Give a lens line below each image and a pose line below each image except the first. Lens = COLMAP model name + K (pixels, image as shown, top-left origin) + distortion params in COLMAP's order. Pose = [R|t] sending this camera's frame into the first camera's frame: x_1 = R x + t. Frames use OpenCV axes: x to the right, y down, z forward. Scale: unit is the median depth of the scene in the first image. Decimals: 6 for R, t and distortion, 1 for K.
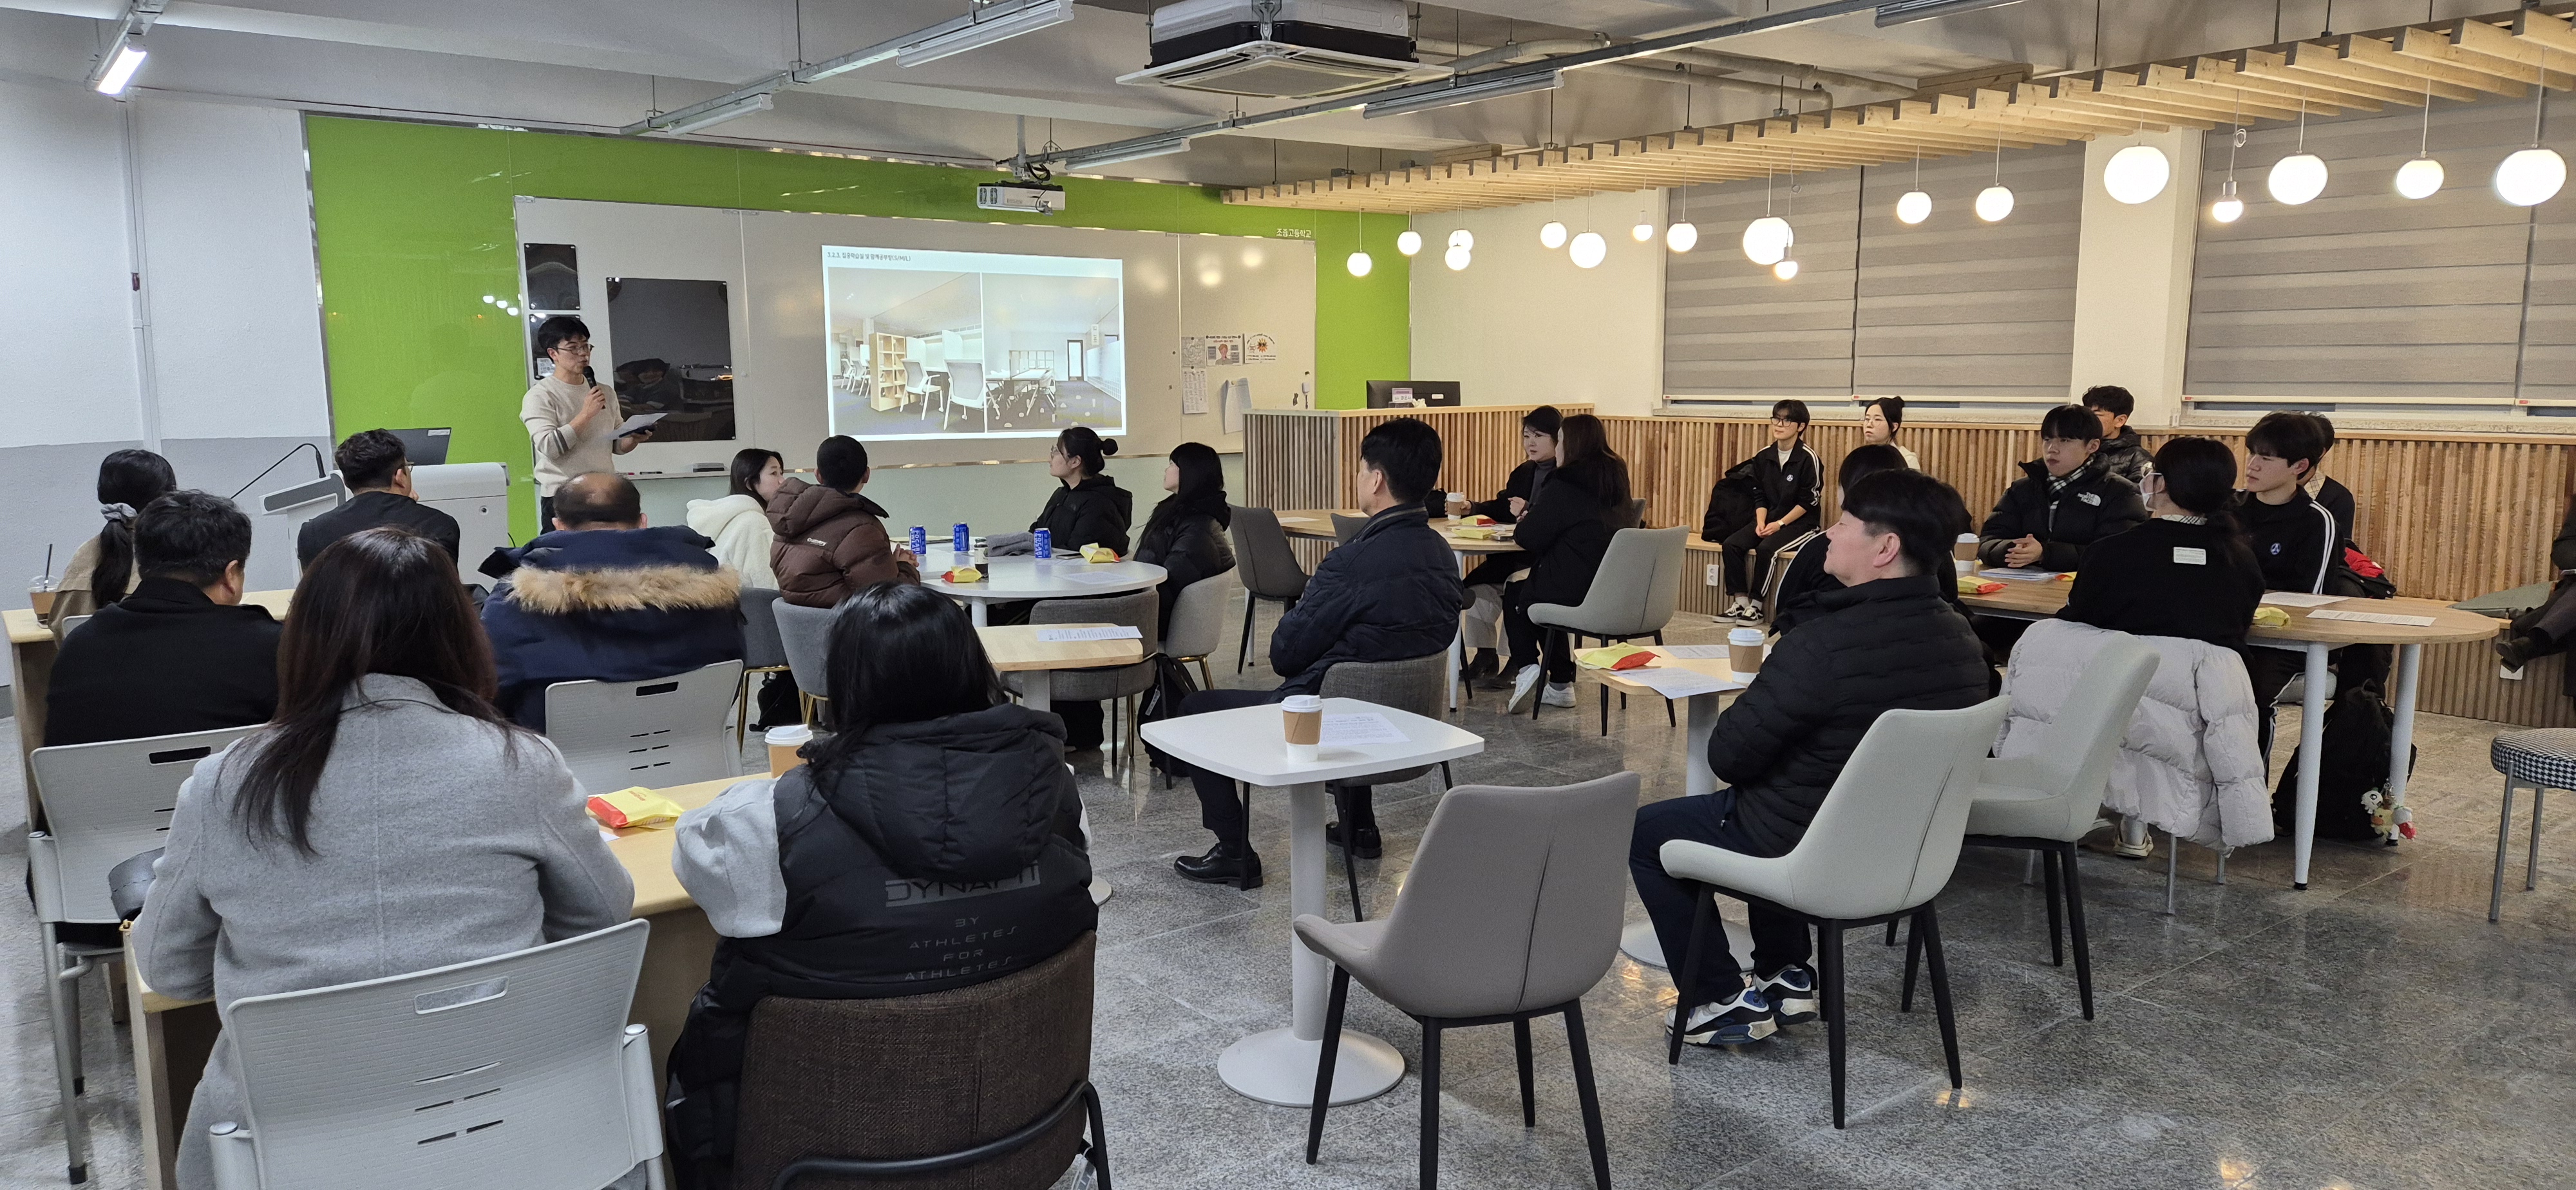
lens RADIAL K [[1671.1, 0, 1291.7], [0, 1671.1, 599.8], [0, 0, 1]] dist [0.043533, -0.009879]
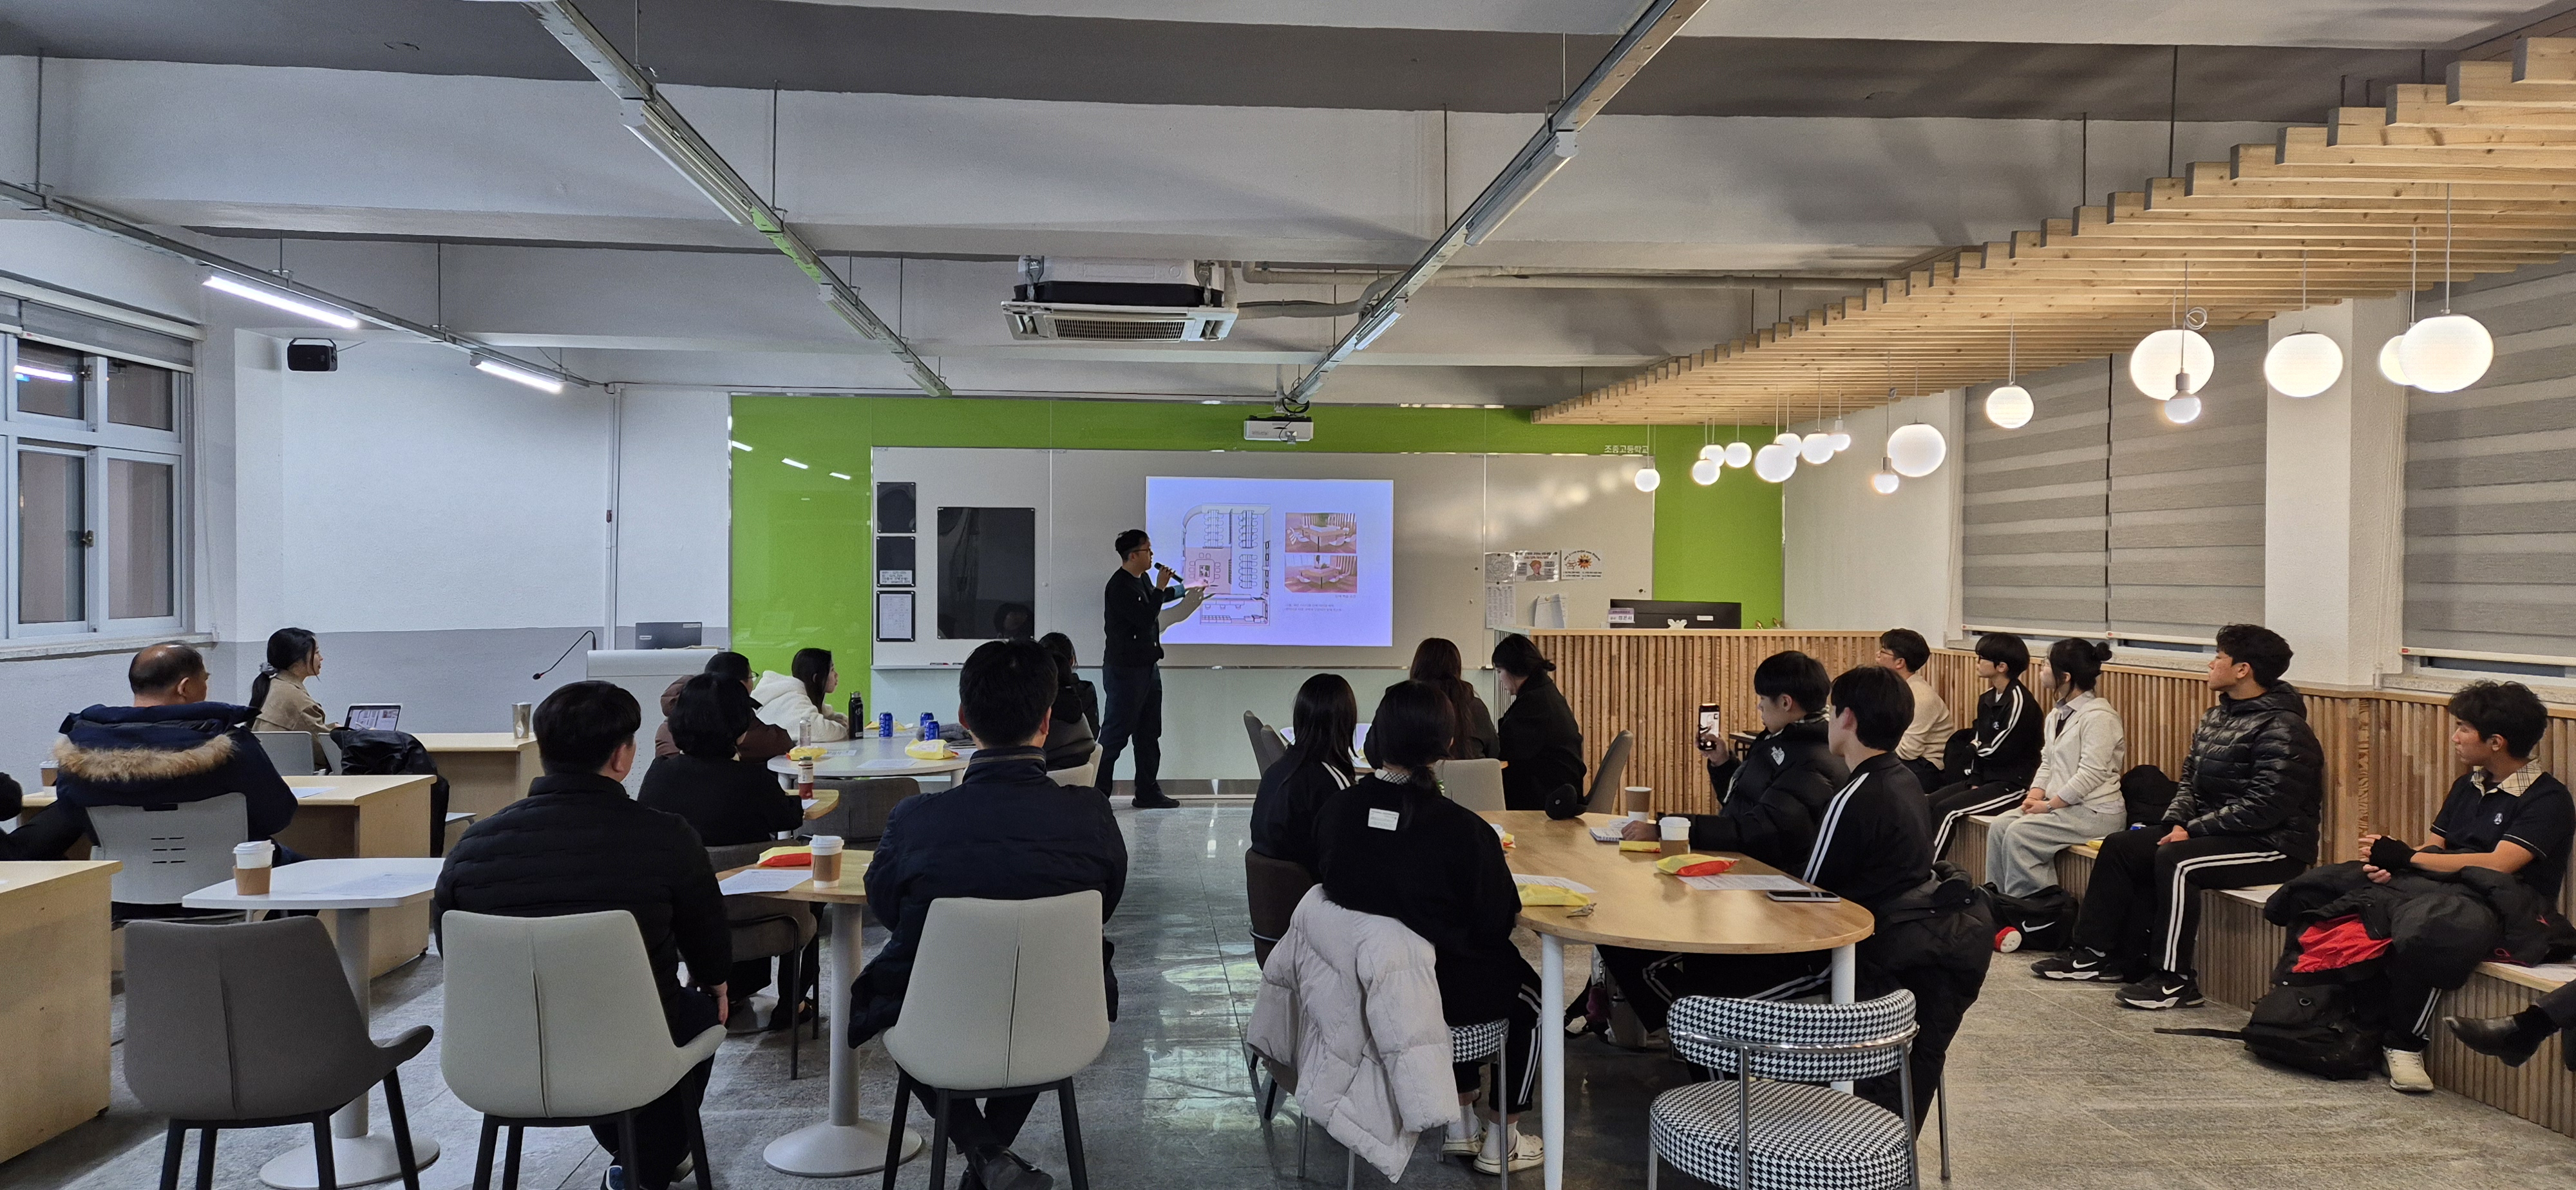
lens RADIAL K [[1671.1, 0, 1282.8], [0, 1671.1, 589.1], [0, 0, 1]] dist [0.043533, -0.009879]
pose [[0.842701, 0.017087, -0.538110, 0.537275], [-0.085670, 0.991017, -0.102694, -0.028780], [0.531521, 0.132640, 0.836595, 0.119225]]
